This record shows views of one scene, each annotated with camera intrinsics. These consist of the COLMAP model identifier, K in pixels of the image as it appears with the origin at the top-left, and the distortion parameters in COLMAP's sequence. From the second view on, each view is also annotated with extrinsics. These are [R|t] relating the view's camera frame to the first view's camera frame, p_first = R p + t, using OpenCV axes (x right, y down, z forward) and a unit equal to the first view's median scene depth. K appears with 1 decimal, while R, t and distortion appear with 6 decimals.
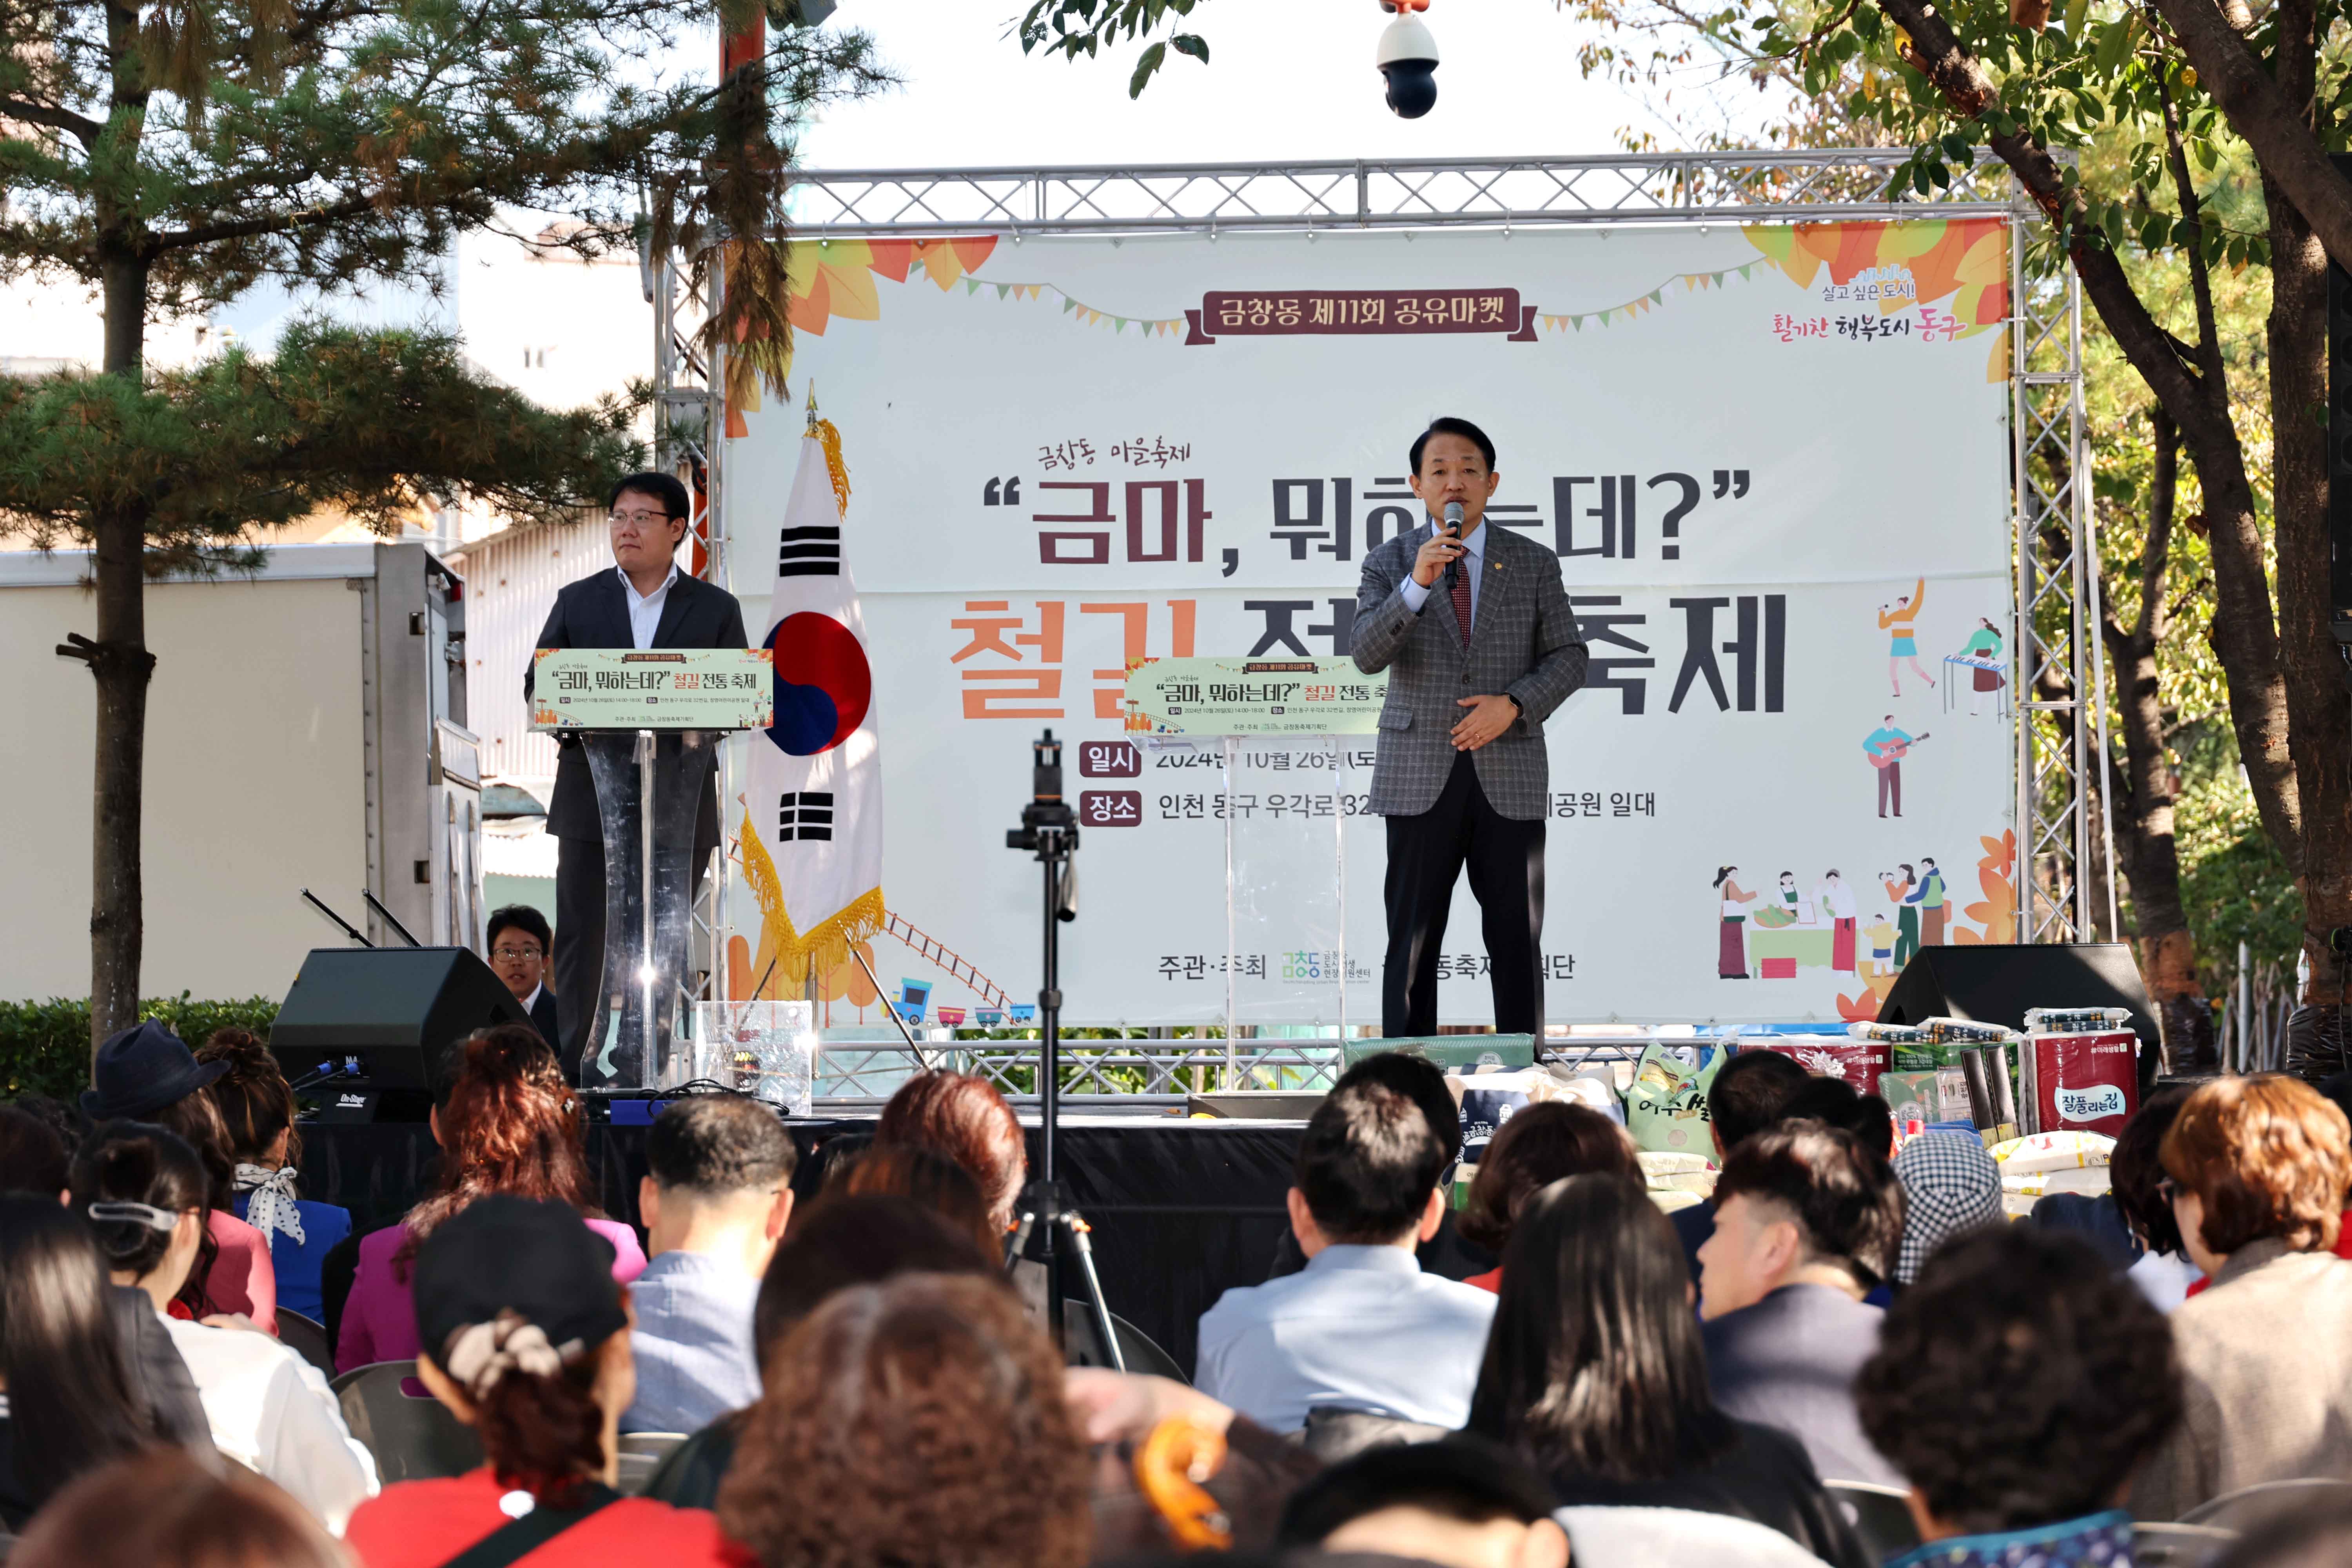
lens RADIAL K [[6954.3, 0, 1174.8], [0, 6954.3, 782.7], [0, 0, 1]] dist [-0.184642, 0.000000]
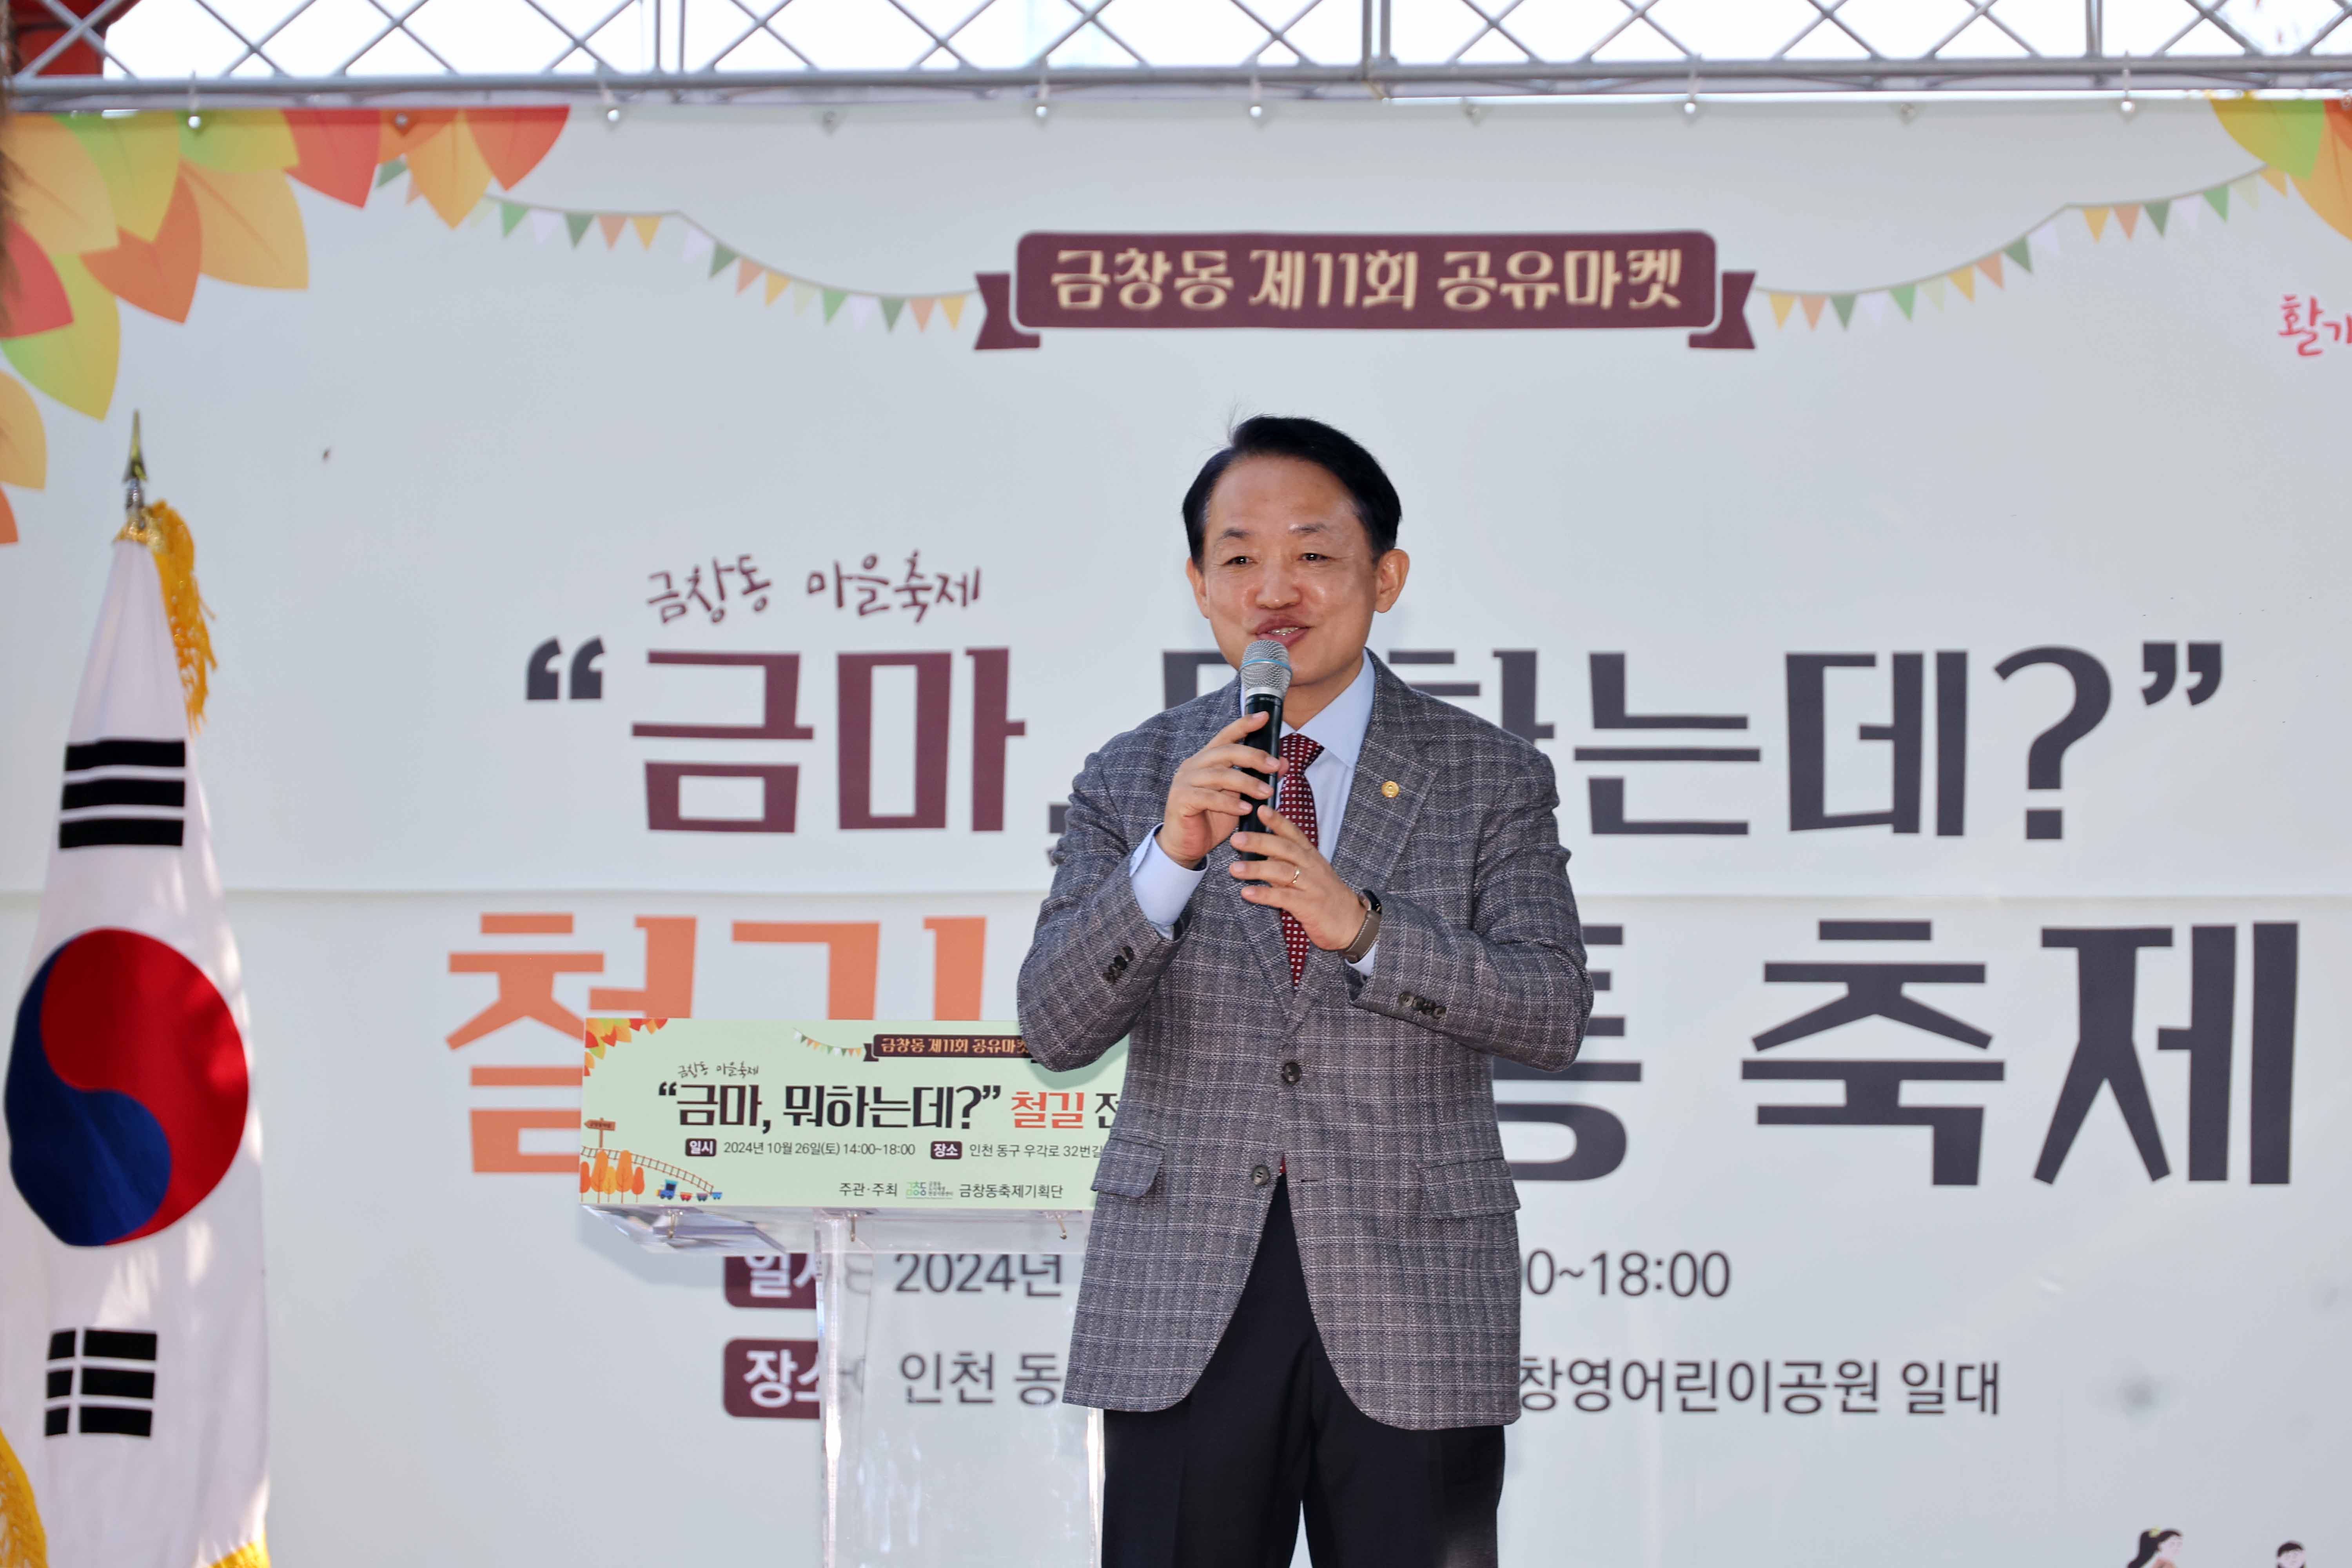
lens RADIAL K [[11414.7, 0, 1181.6], [0, 11414.7, 771.2], [0, 0, 1]] dist [-0.542434, 0.000000]
pose [[0.998761, 0.014014, -0.047760, 0.050986], [-0.016335, 0.998687, -0.048548, -0.000179], [0.047017, 0.049268, 0.997678, 0.268502]]
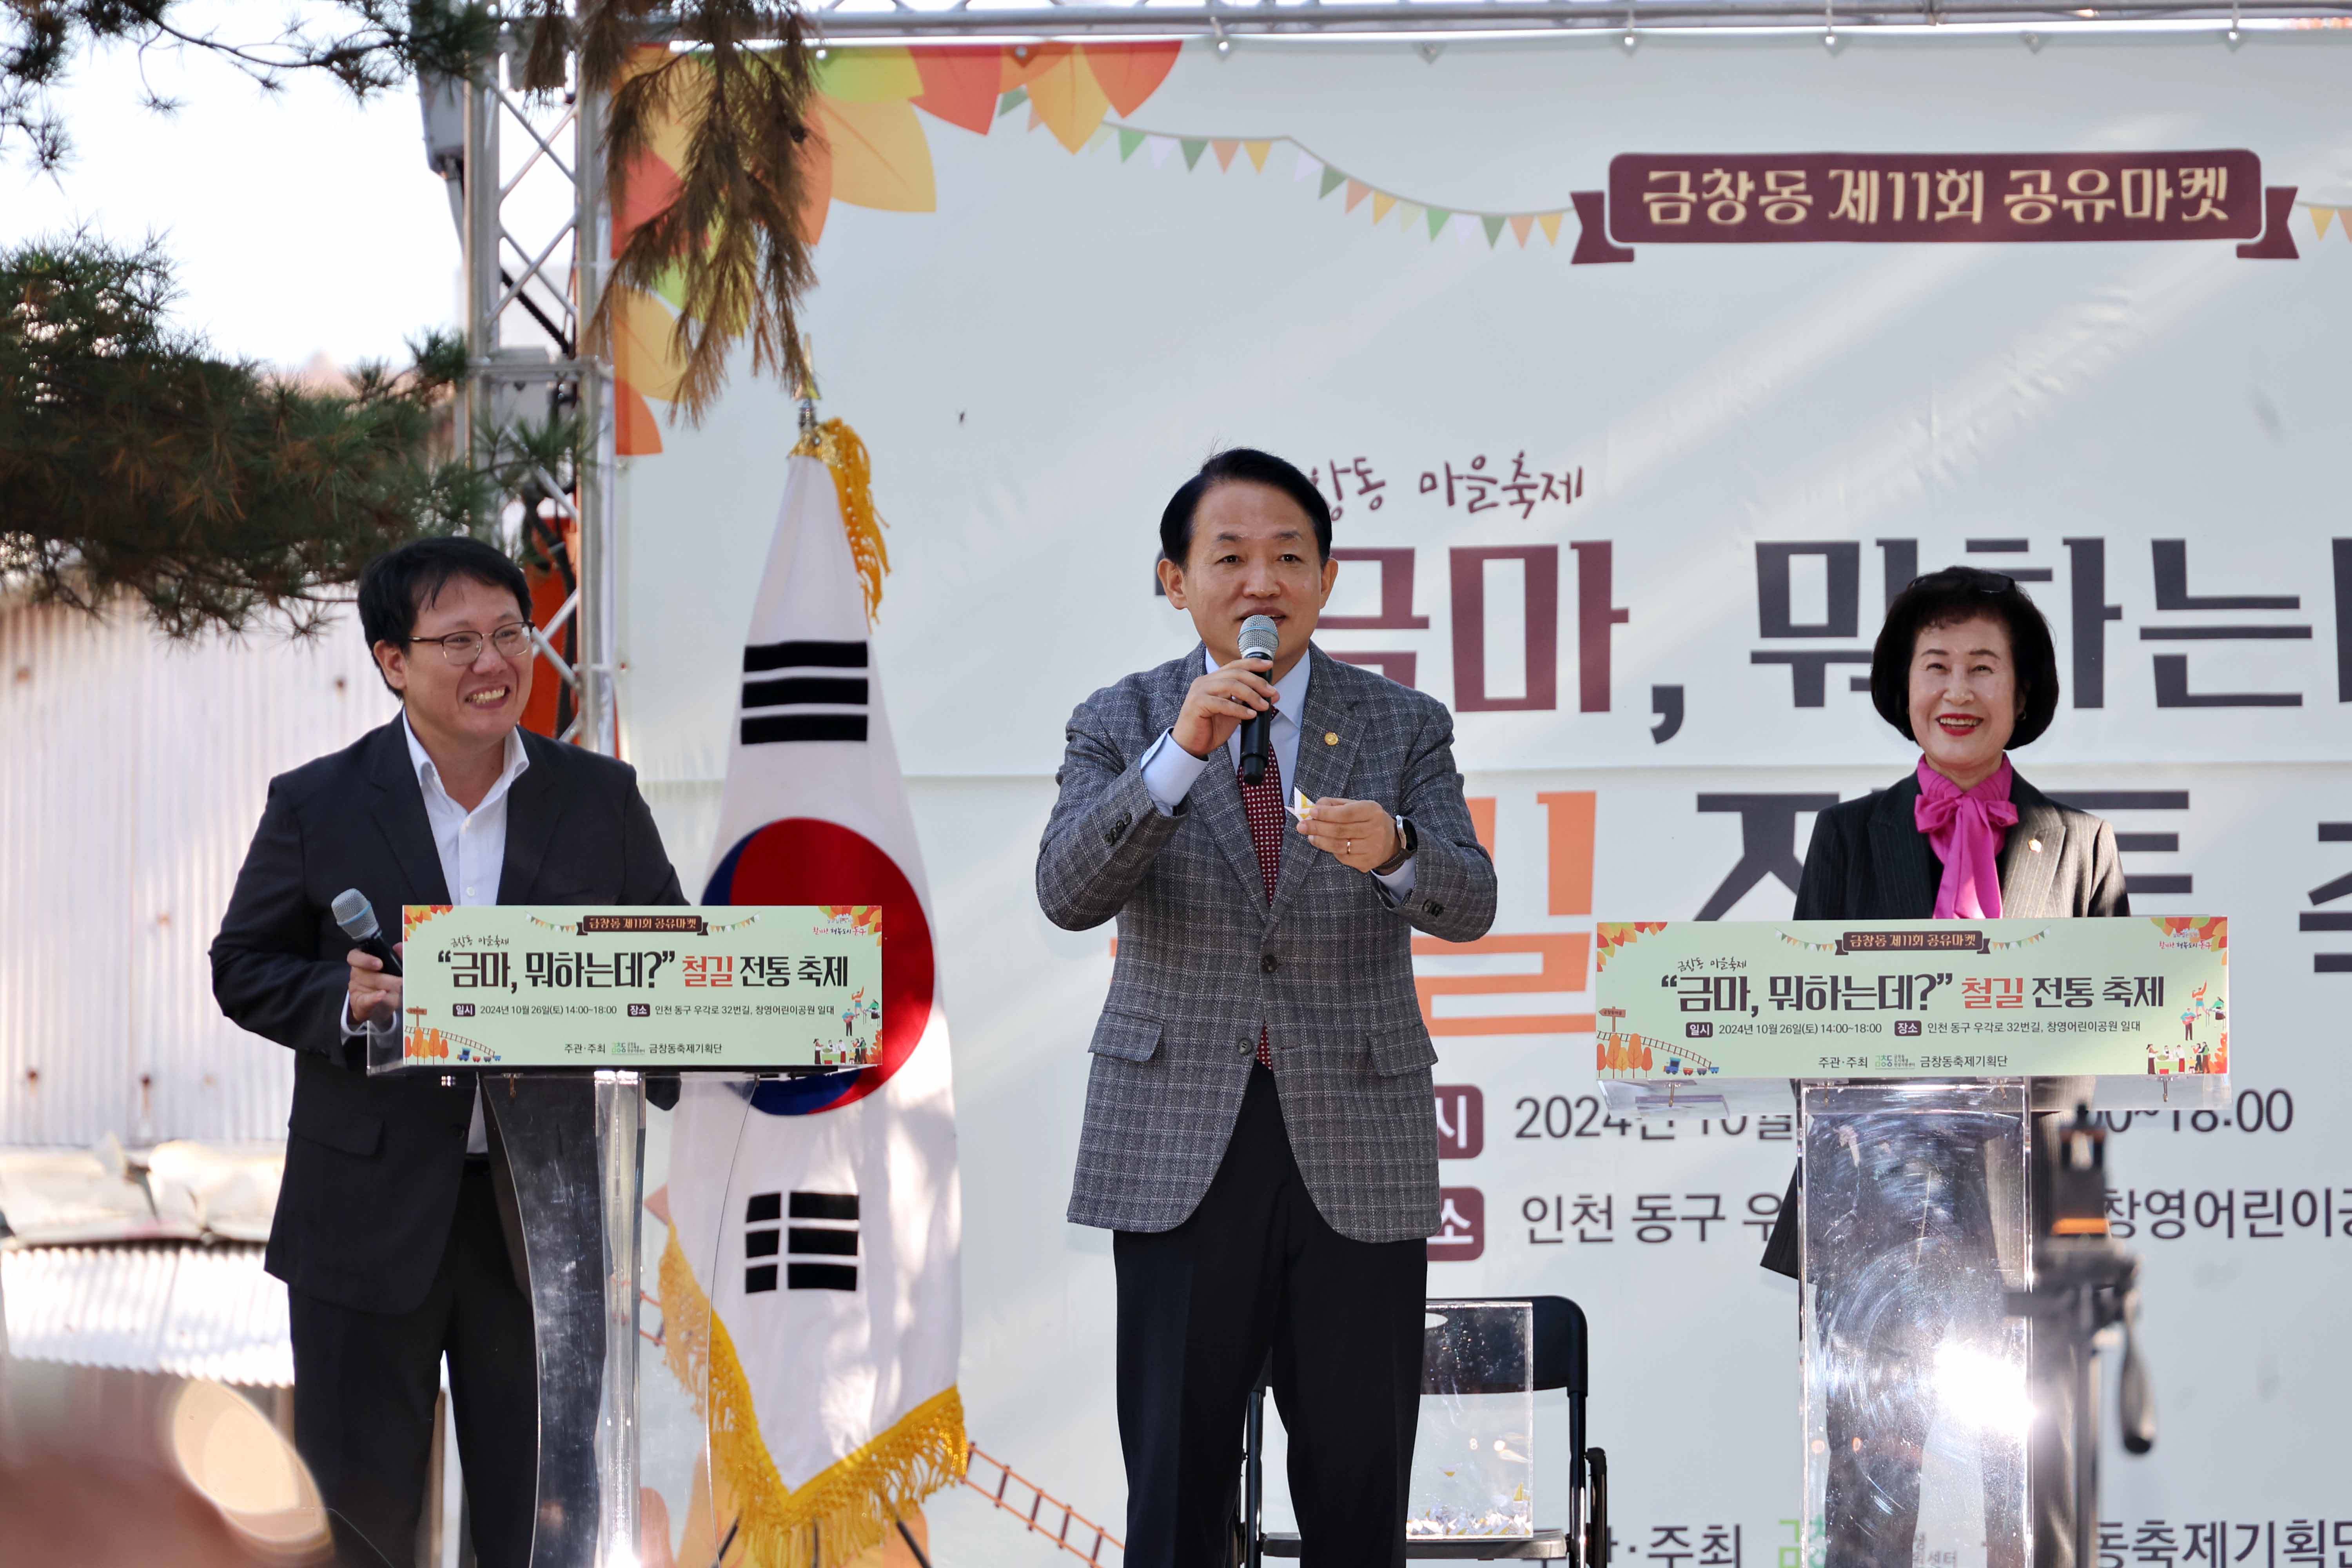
lens RADIAL K [[16211.8, 0, 1181.1], [0, 16211.8, 790.1], [0, 0, 1]] dist [-1.027660, 0.000000]
pose [[0.999619, -0.001436, 0.027566, -0.057373], [0.002027, 0.999769, -0.021408, -0.002370], [-0.027529, 0.021455, 0.999391, -0.125217]]
